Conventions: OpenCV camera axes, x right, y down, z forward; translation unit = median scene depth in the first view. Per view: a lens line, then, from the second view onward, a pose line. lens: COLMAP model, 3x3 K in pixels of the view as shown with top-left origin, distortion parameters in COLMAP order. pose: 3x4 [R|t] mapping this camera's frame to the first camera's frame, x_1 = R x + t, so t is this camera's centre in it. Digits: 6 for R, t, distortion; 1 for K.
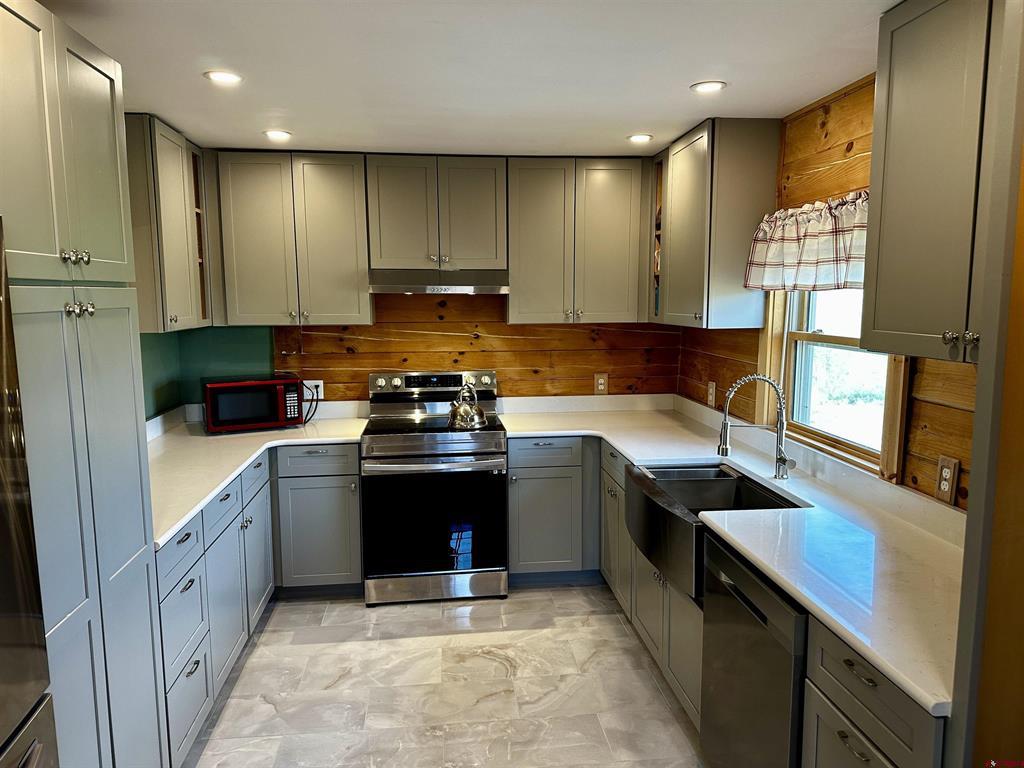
lens RADIAL K [[715.0, 0, 509.4], [0, 715.0, 382.7], [0, 0, 1]] dist [0.057844, -0.044096]
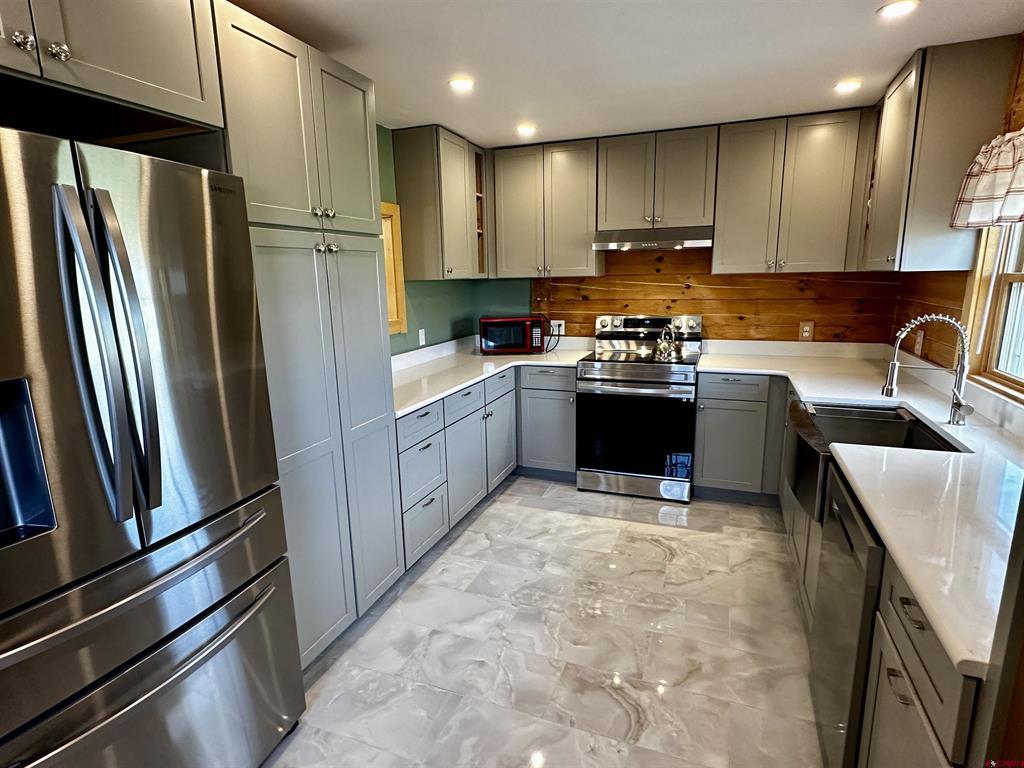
lens RADIAL K [[539.9, 0, 508.2], [0, 539.9, 386.6], [0, 0, 1]] dist [-0.012065, 0.000620]
pose [[0.886000, 0.080969, -0.456561, 0.137760], [-0.040125, 0.994330, 0.098473, 0.029482], [0.461945, -0.068928, 0.884226, 0.079493]]
